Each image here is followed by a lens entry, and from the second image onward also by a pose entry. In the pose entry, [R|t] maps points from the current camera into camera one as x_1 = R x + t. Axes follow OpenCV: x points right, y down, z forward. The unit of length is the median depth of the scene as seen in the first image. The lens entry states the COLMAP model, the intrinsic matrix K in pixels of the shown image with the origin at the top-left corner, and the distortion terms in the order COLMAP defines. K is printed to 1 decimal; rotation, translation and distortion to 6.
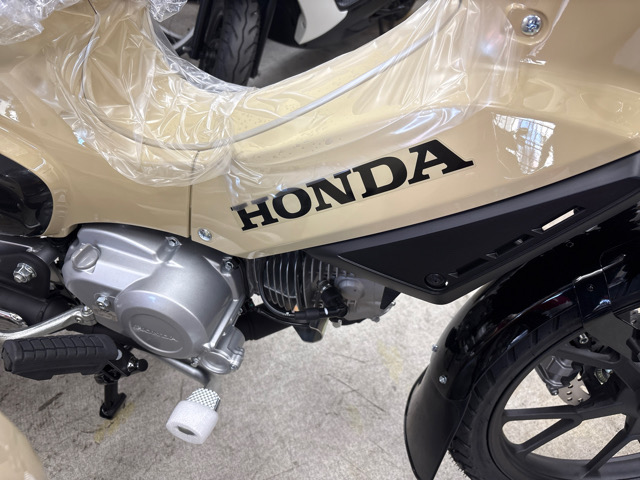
lens RADIAL K [[485.3, 0, 320.0], [0, 485.3, 240.0], [0, 0, 1]] dist [0.022795, 0.001470]
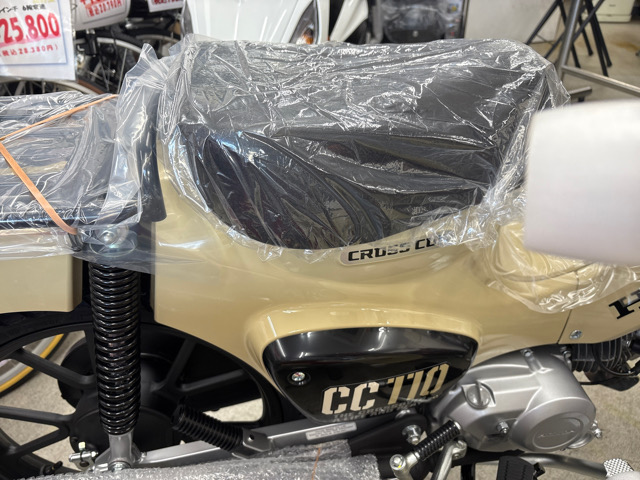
lens RADIAL K [[484.6, 0, 320.0], [0, 484.6, 240.0], [0, 0, 1]] dist [0.005773, 0.005662]
pose [[0.909753, -0.332225, 0.248948, -0.927884], [0.359873, 0.930068, -0.073923, -0.330128], [-0.206979, 0.156841, 0.965692, -0.057536]]
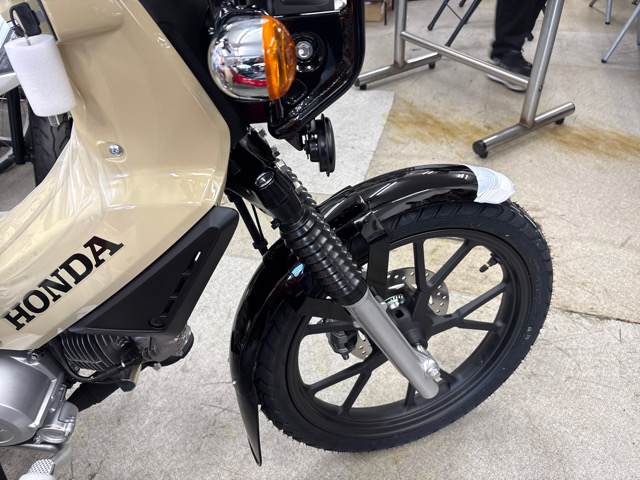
lens RADIAL K [[485.3, 0, 320.0], [0, 485.3, 240.0], [0, 0, 1]] dist [0.022795, 0.001470]
pose [[0.941956, -0.315922, 0.113629, 0.433854], [0.319064, 0.947679, -0.010134, 0.018150], [-0.104483, 0.045801, 0.993472, -0.301315]]
